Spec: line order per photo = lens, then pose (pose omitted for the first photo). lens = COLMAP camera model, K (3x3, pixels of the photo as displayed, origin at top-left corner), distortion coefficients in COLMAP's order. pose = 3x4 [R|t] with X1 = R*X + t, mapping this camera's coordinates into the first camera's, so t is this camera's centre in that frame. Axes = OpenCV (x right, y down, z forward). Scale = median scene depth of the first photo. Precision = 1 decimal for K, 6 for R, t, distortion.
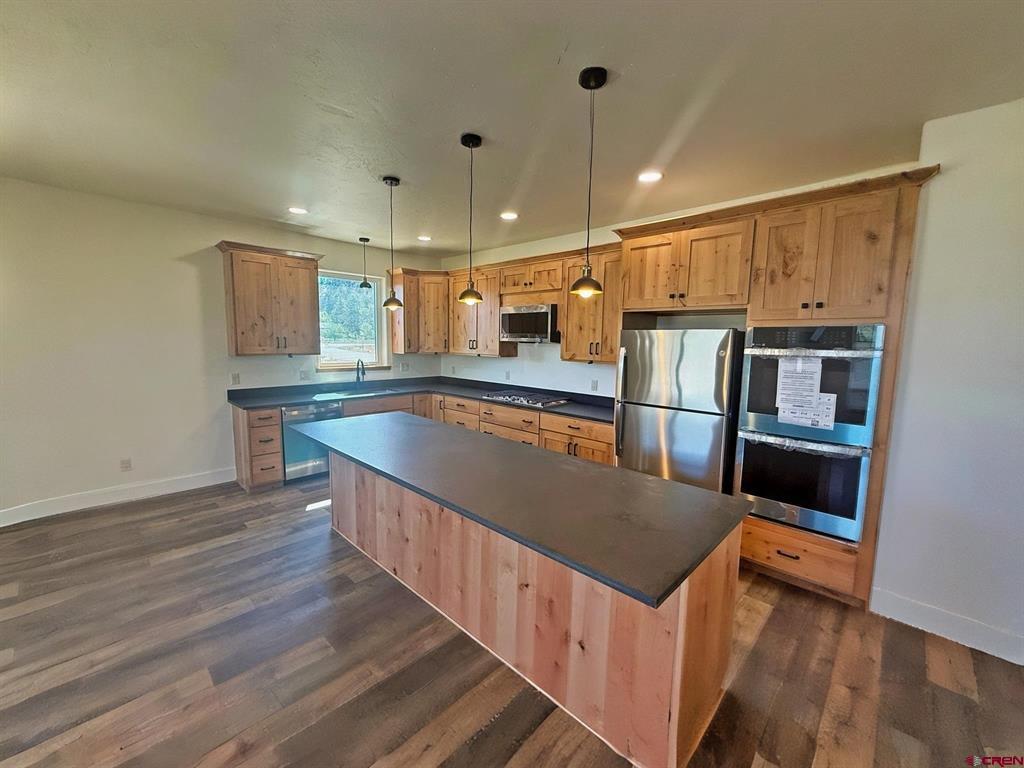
lens RADIAL K [[408.7, 0, 511.4], [0, 408.7, 386.1], [0, 0, 1]] dist [0.000241, 0.000865]
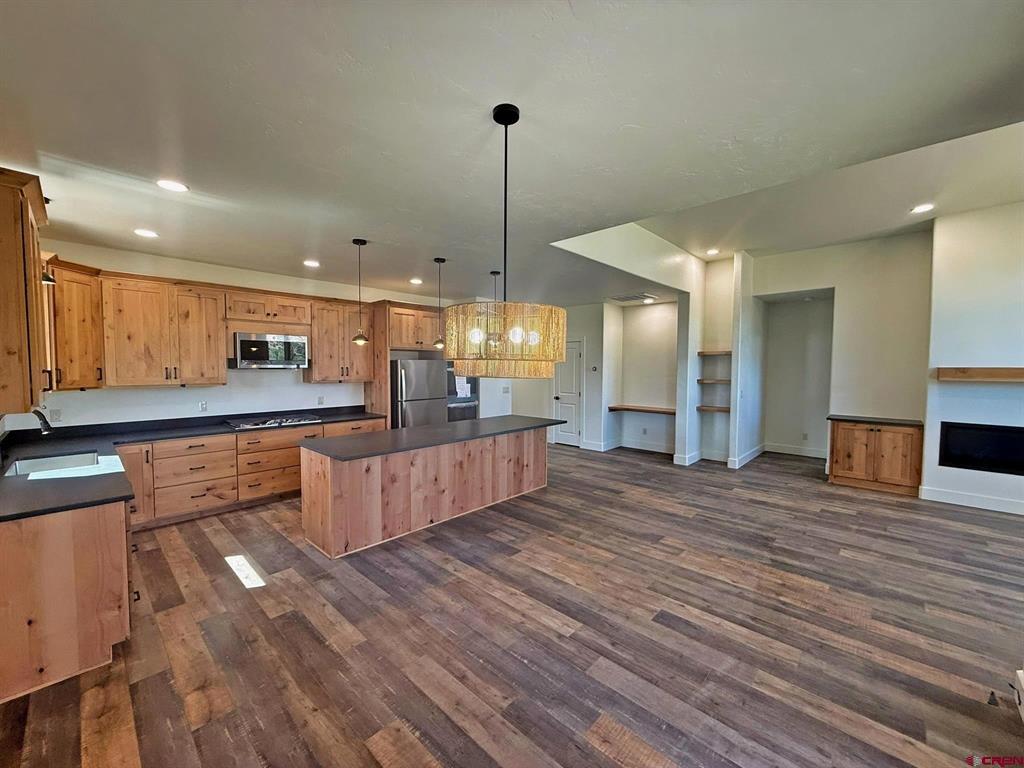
lens RADIAL K [[408.7, 0, 510.3], [0, 408.7, 385.1], [0, 0, 1]] dist [0.000241, 0.000865]
pose [[-0.020480, -0.064883, 0.997683, -1.229194], [0.110503, 0.991631, 0.066758, -0.078687], [-0.993665, 0.111614, -0.013139, 0.474025]]
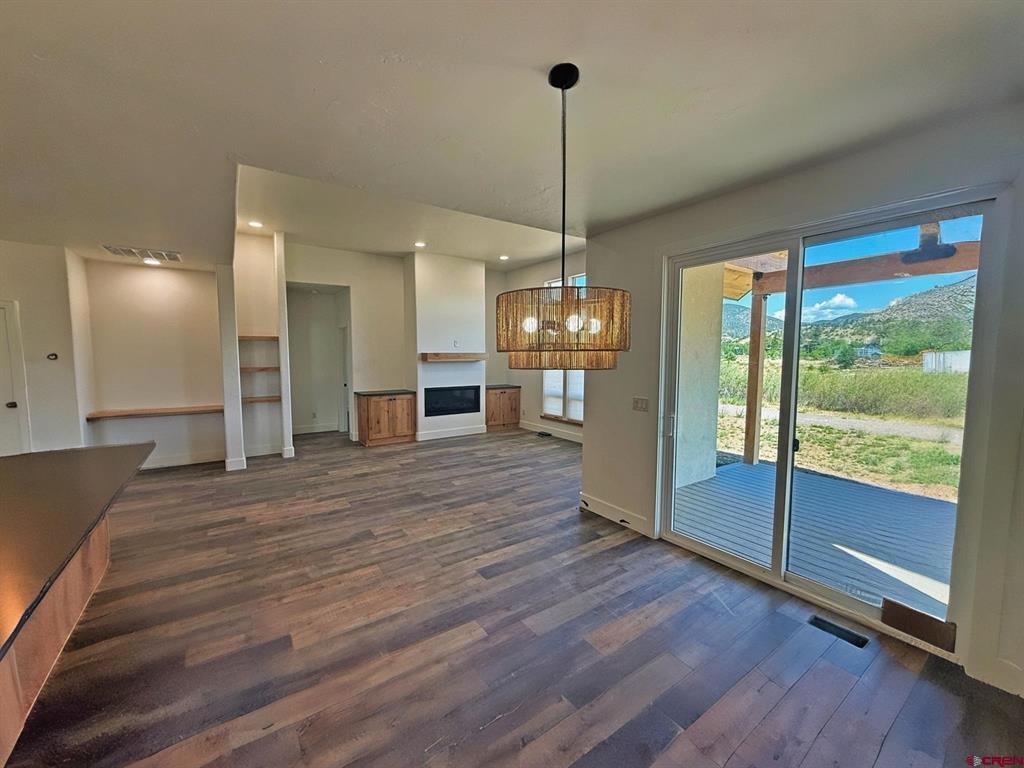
lens RADIAL K [[408.7, 0, 510.0], [0, 408.7, 384.1], [0, 0, 1]] dist [0.000241, 0.000865]
pose [[-0.981441, -0.034290, 0.188672, -0.767667], [0.003136, 0.980881, 0.194582, -0.129970], [-0.191737, 0.191563, -0.962570, 0.928040]]
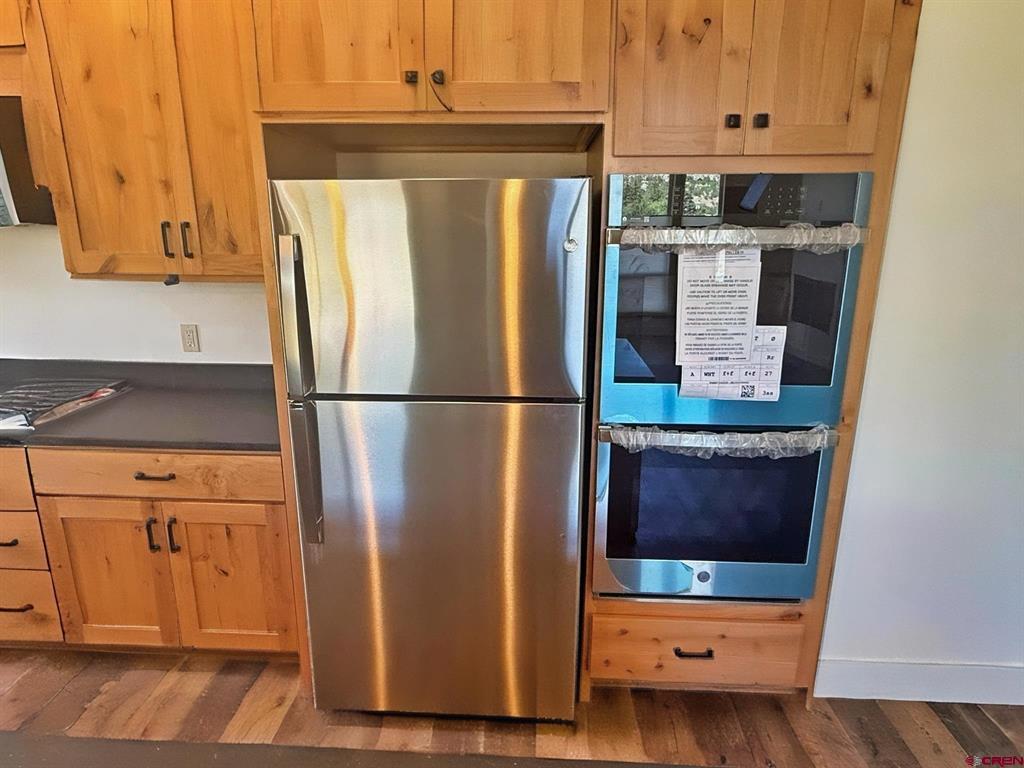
lens RADIAL K [[614.7, 0, 513.1], [0, 614.7, 391.7], [0, 0, 1]] dist [0.001495, 0.001439]
pose [[0.750944, -0.182412, 0.634672, 0.062488], [0.082735, 0.979508, 0.183630, -0.038104], [-0.655163, -0.085386, 0.750647, 0.415126]]
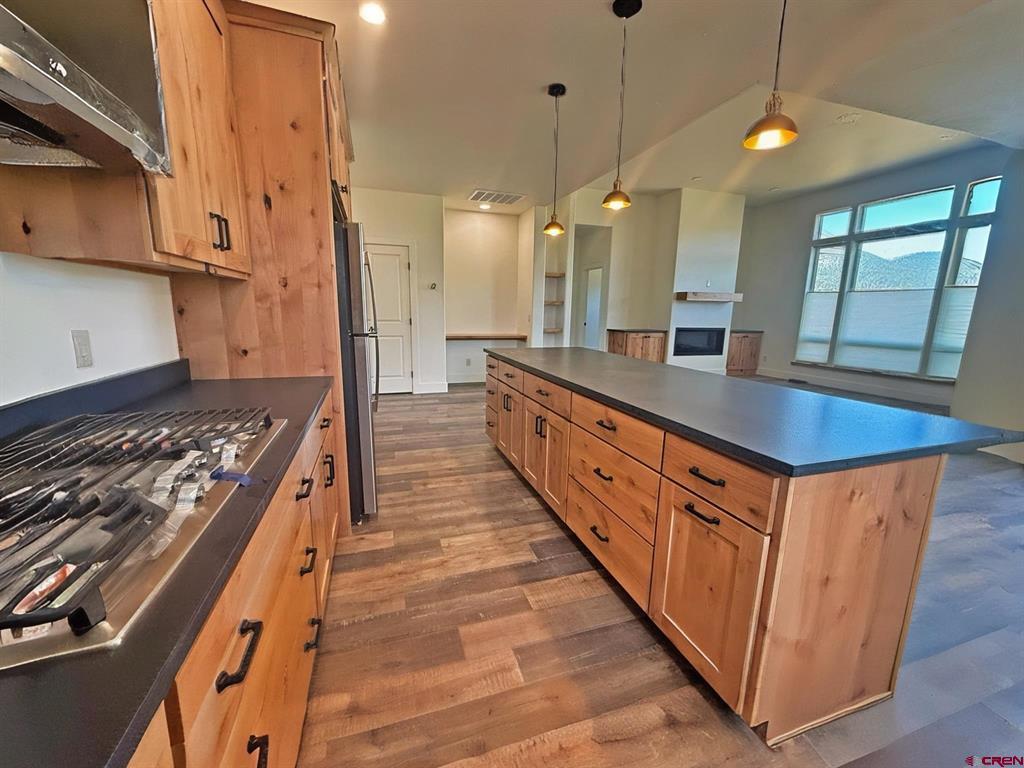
lens RADIAL K [[408.7, 0, 510.7], [0, 408.7, 382.9], [0, 0, 1]] dist [0.000241, 0.000865]
pose [[-0.885667, -0.114706, 0.449929, -0.220999], [0.021336, 0.957928, 0.286214, -0.062612], [-0.463830, 0.263090, -0.845958, 1.258979]]
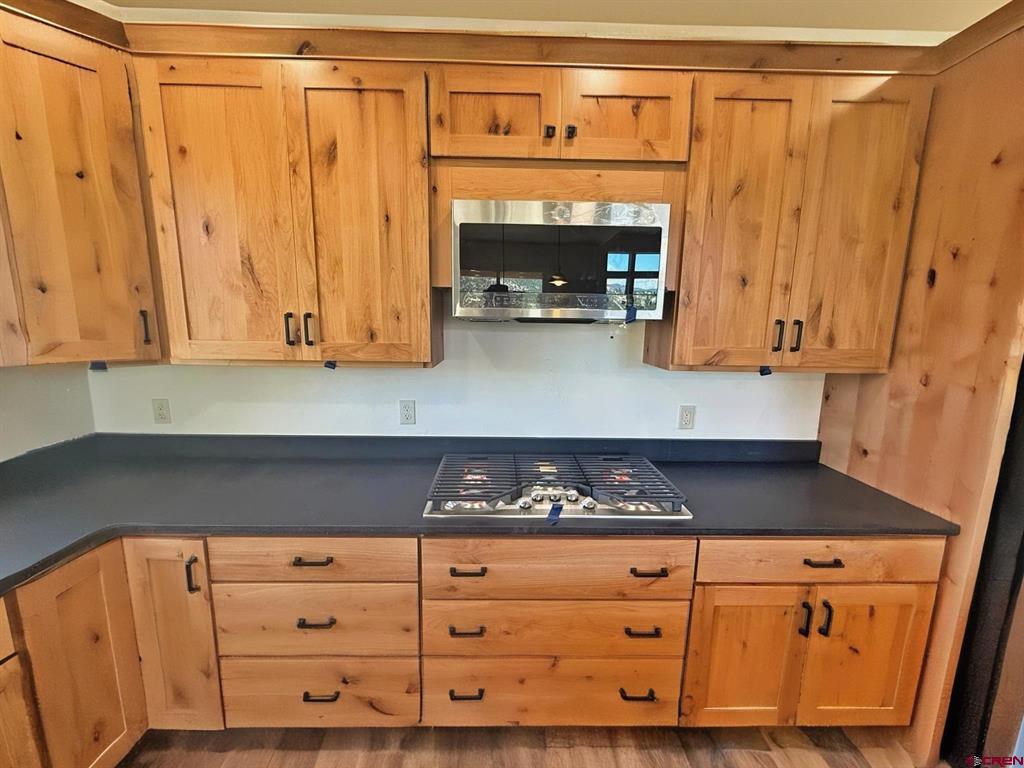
lens RADIAL K [[408.7, 0, 510.2], [0, 408.7, 385.9], [0, 0, 1]] dist [0.000241, 0.000865]
pose [[0.704766, -0.122360, 0.698808, -0.265051], [0.079175, 0.992426, 0.093922, -0.103863], [-0.705008, -0.010865, 0.709116, 0.931089]]
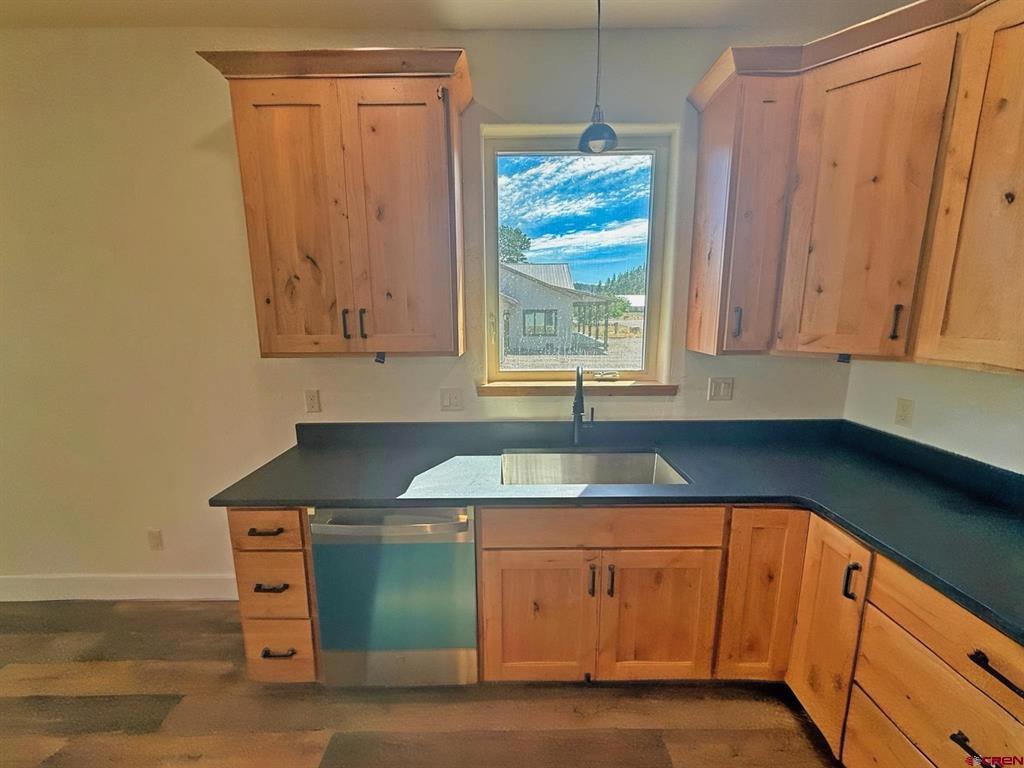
lens RADIAL K [[408.7, 0, 507.1], [0, 408.7, 387.6], [0, 0, 1]] dist [0.000241, 0.000865]
pose [[0.700551, 0.105634, -0.705741, -0.211430], [-0.065013, 0.994318, 0.084292, -0.099306], [0.710635, -0.013169, 0.703438, 0.934277]]
